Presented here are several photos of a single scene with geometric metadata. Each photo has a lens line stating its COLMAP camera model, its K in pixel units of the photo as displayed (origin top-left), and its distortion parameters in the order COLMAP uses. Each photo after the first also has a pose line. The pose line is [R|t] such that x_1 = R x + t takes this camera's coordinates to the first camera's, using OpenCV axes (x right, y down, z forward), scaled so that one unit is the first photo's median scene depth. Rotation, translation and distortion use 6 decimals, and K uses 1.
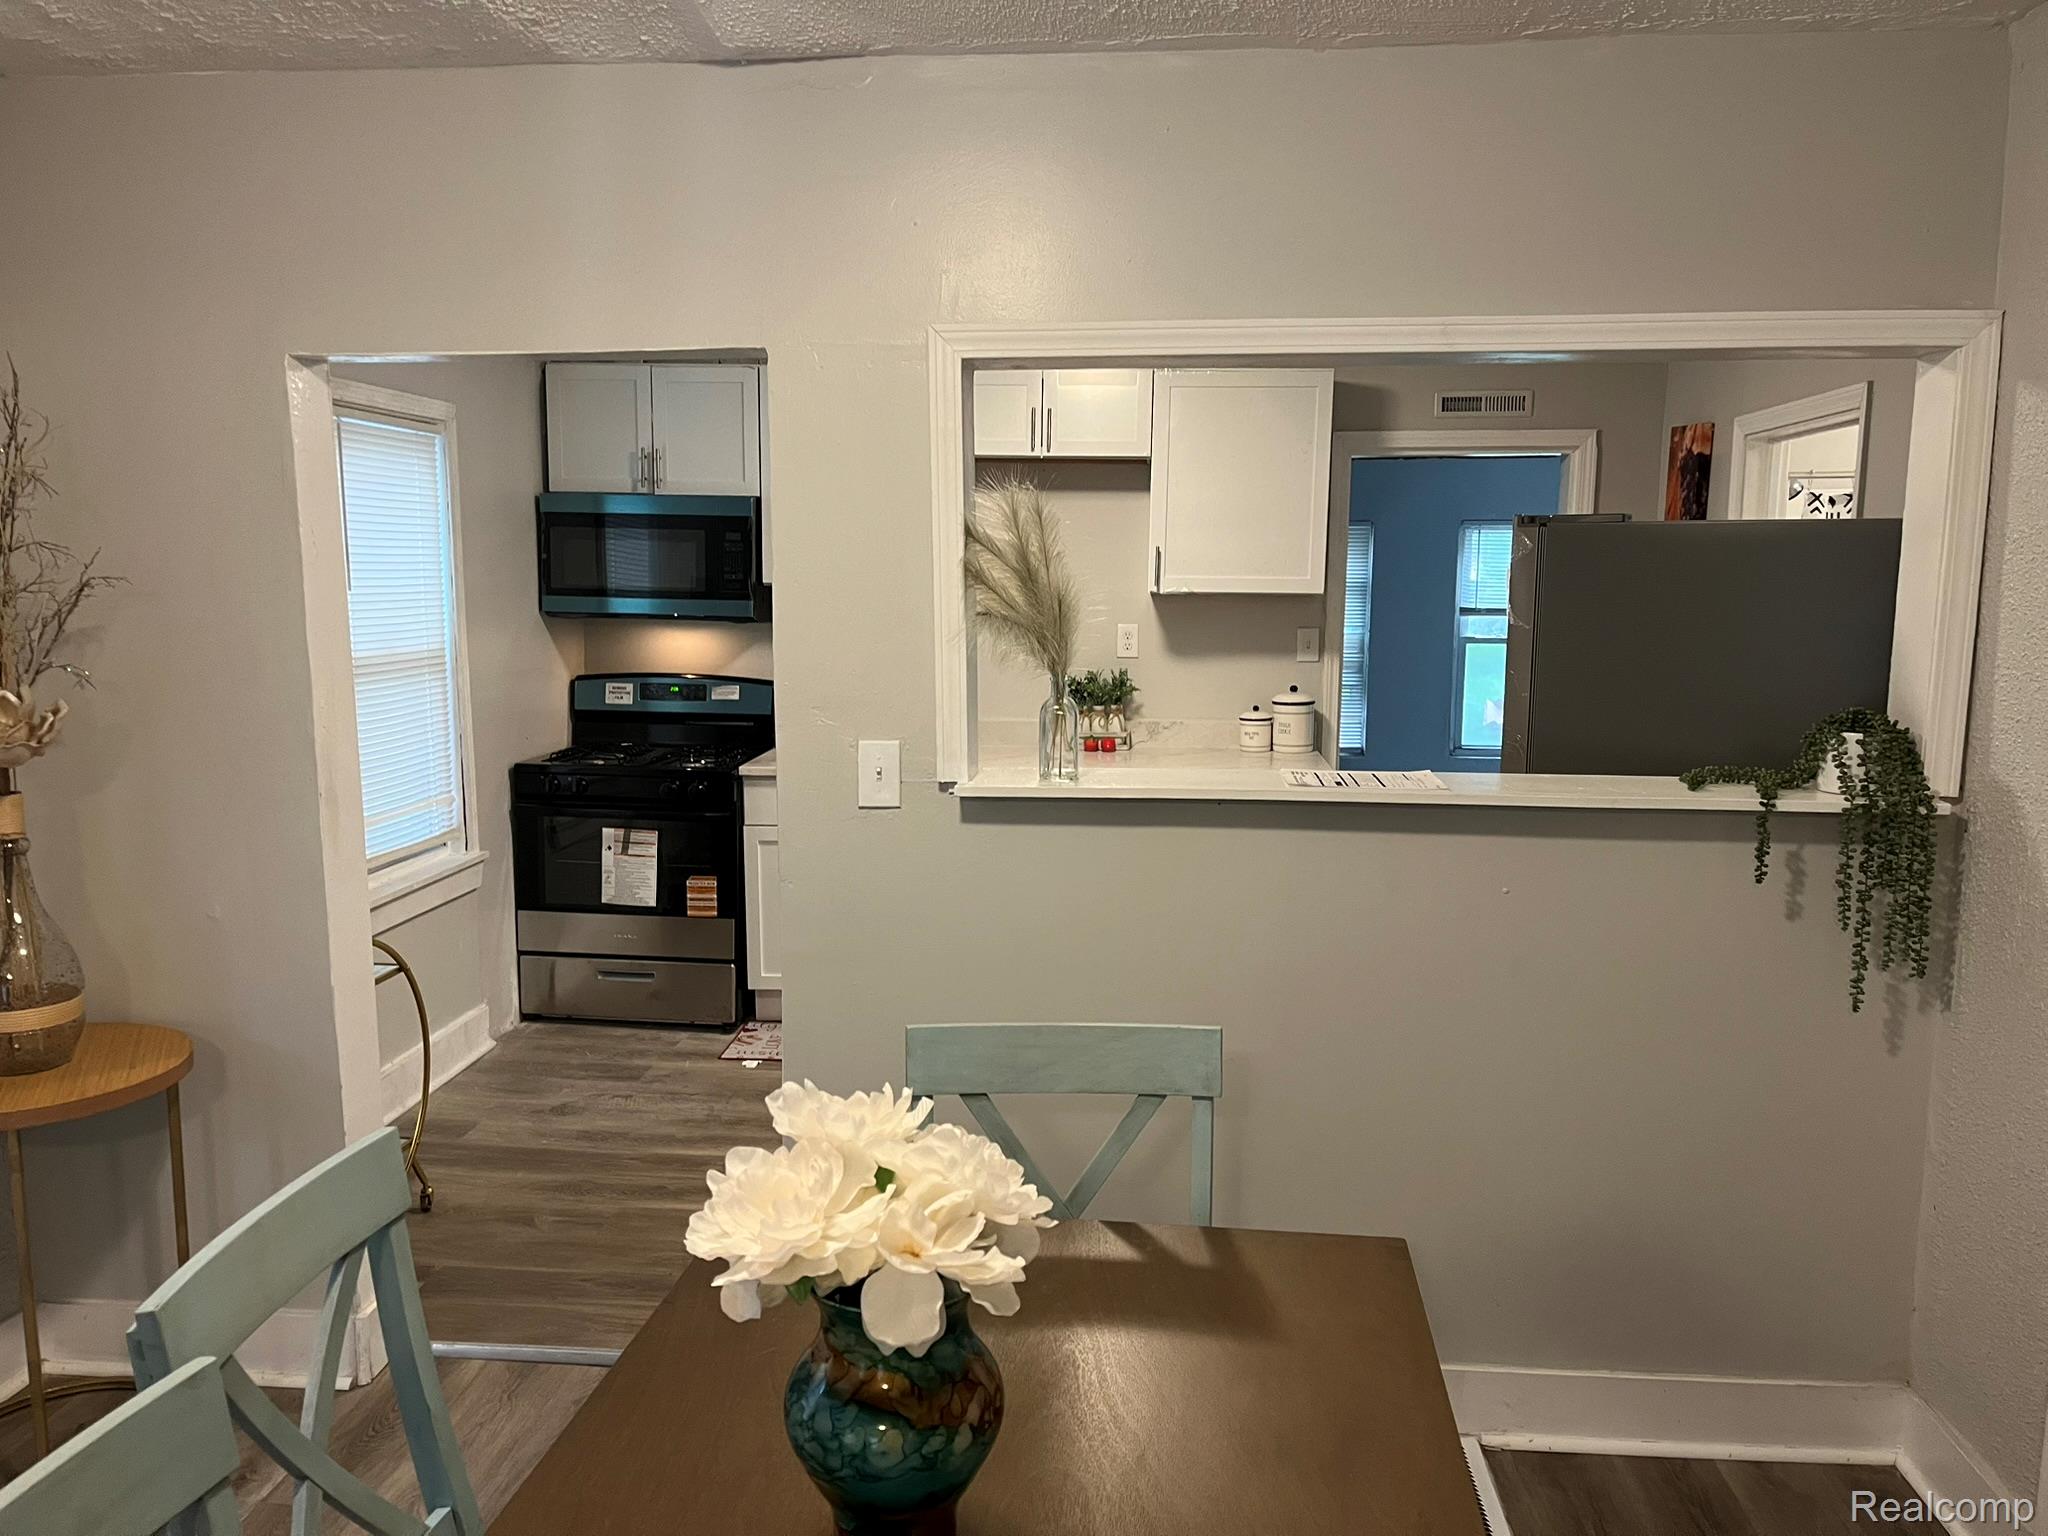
lens RADIAL K [[1564.7, 0, 1035.0], [0, 1564.7, 779.8], [0, 0, 1]] dist [0.045104, -0.054473]
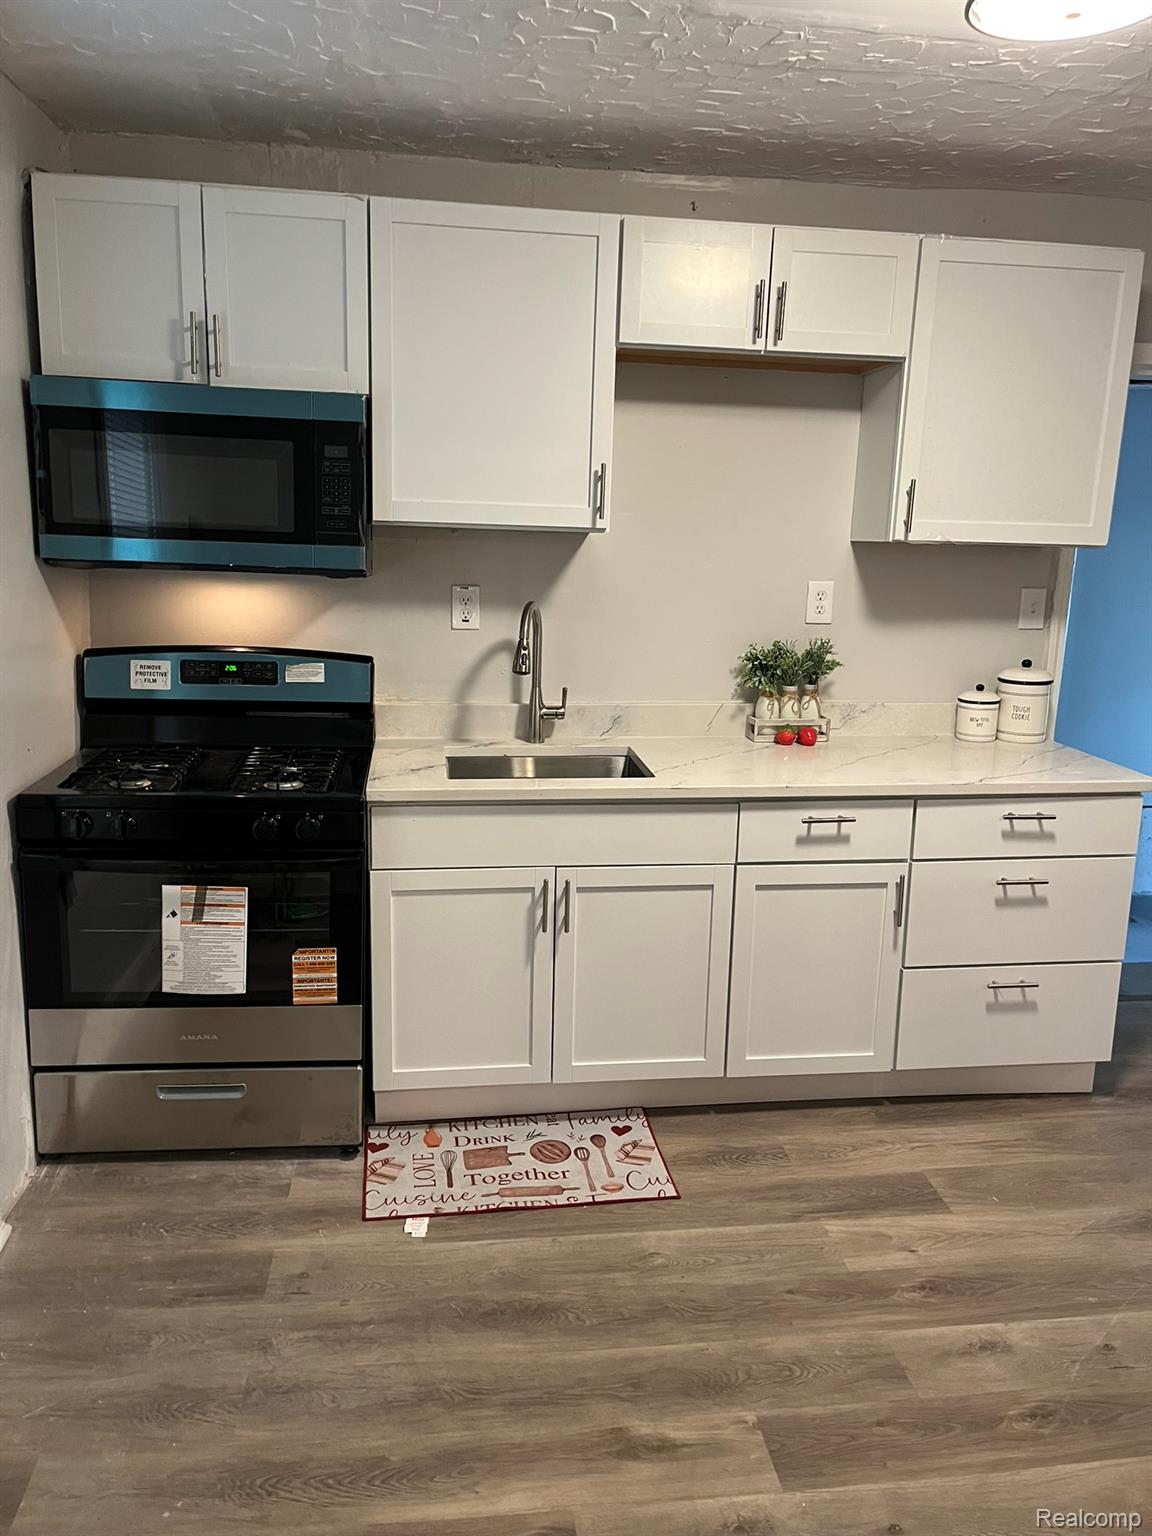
lens RADIAL K [[1173.5, 0, 577.3], [0, 1173.5, 775.1], [0, 0, 1]] dist [0.045104, -0.054473]
pose [[0.978475, -0.026417, 0.204668, -0.200929], [0.011096, 0.997073, 0.075649, -0.051897], [-0.206067, -0.071750, 0.975904, 0.468282]]
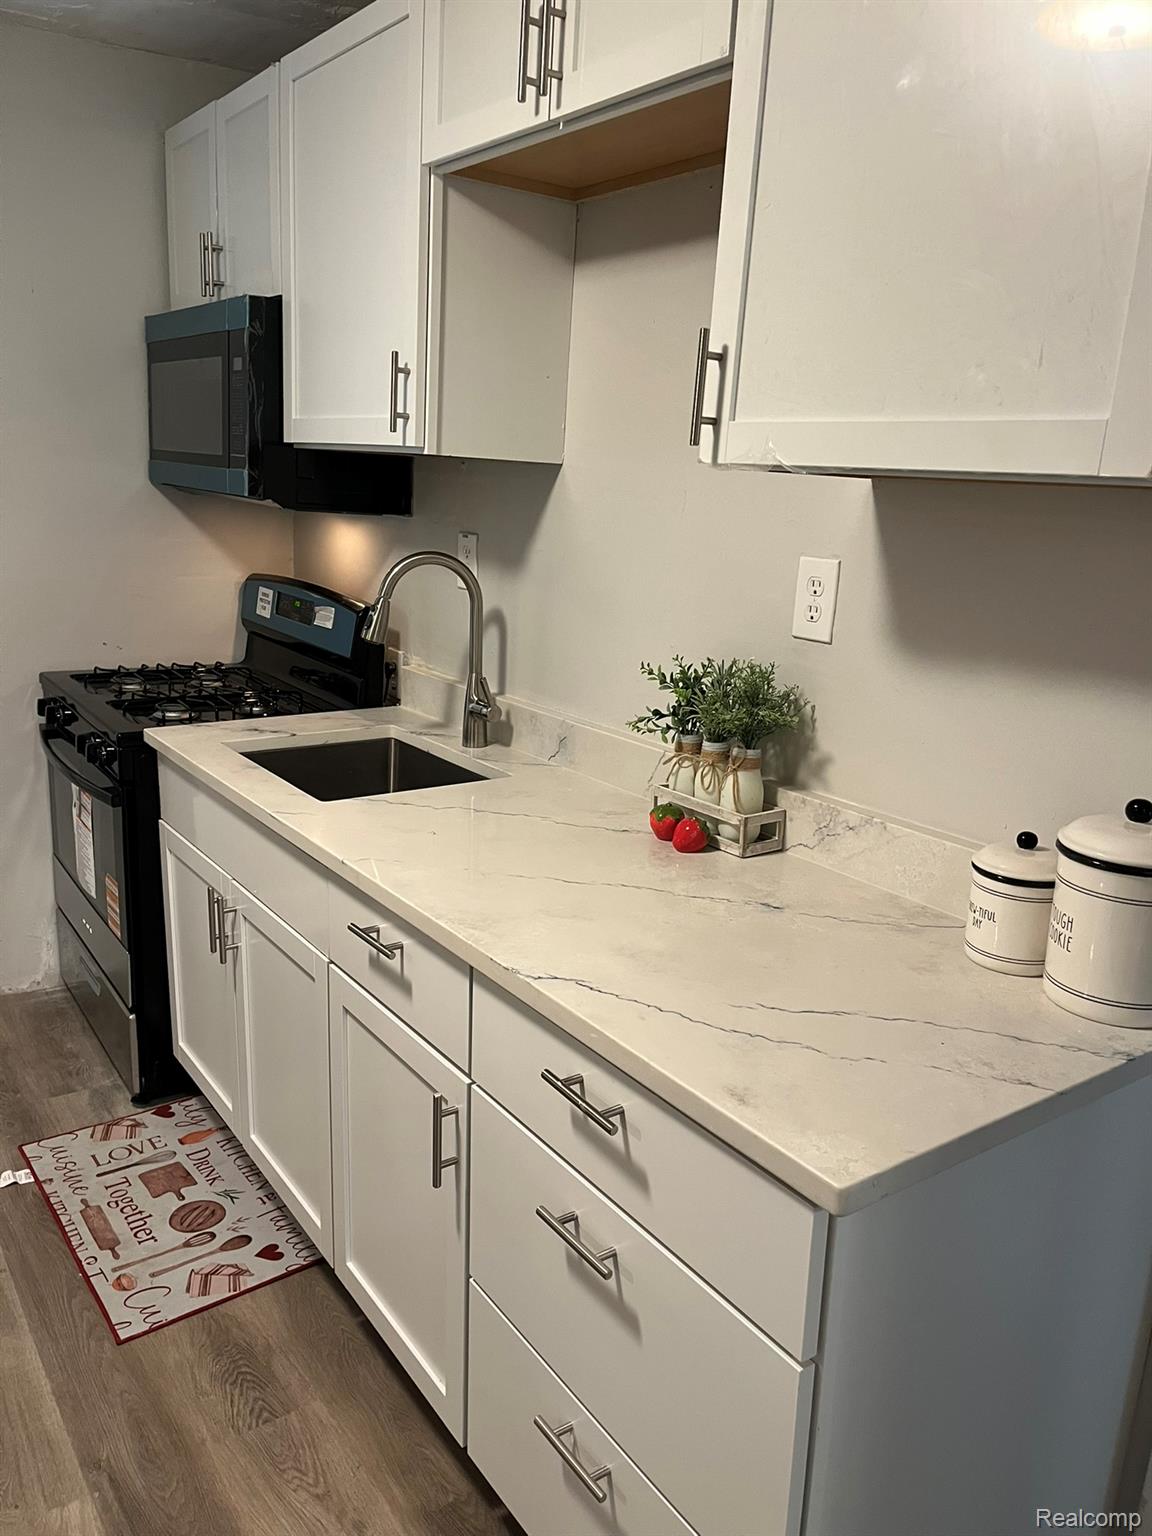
lens RADIAL K [[1173.5, 0, 546.8], [0, 1173.5, 781.7], [0, 0, 1]] dist [0.045104, -0.054473]
pose [[0.624004, 0.217603, -0.750512, 0.277447], [-0.147730, 0.975976, 0.160146, -0.087682], [0.767330, 0.010941, 0.641159, 0.806567]]
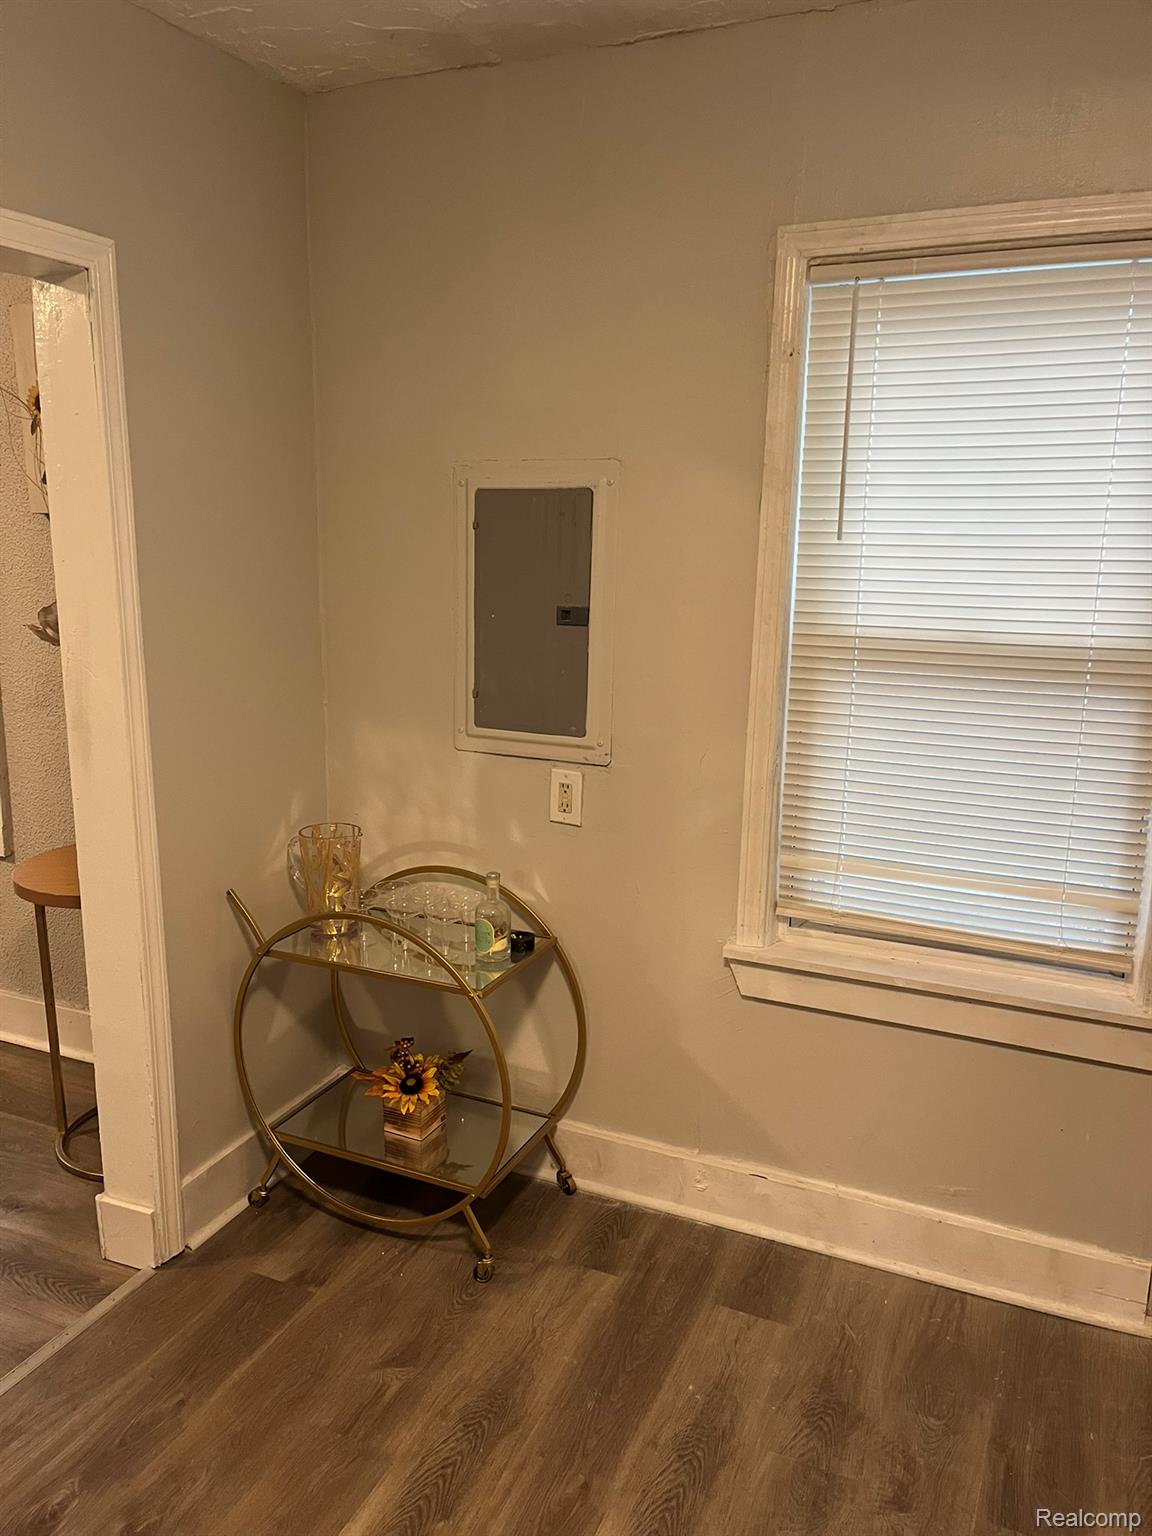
lens RADIAL K [[1173.5, 0, 569.8], [0, 1173.5, 771.0], [0, 0, 1]] dist [0.045104, -0.054473]
pose [[-0.331244, 0.193119, -0.923571, 0.091346], [-0.142724, 0.957312, 0.251363, -0.108894], [0.932688, 0.215078, -0.289541, 0.845685]]
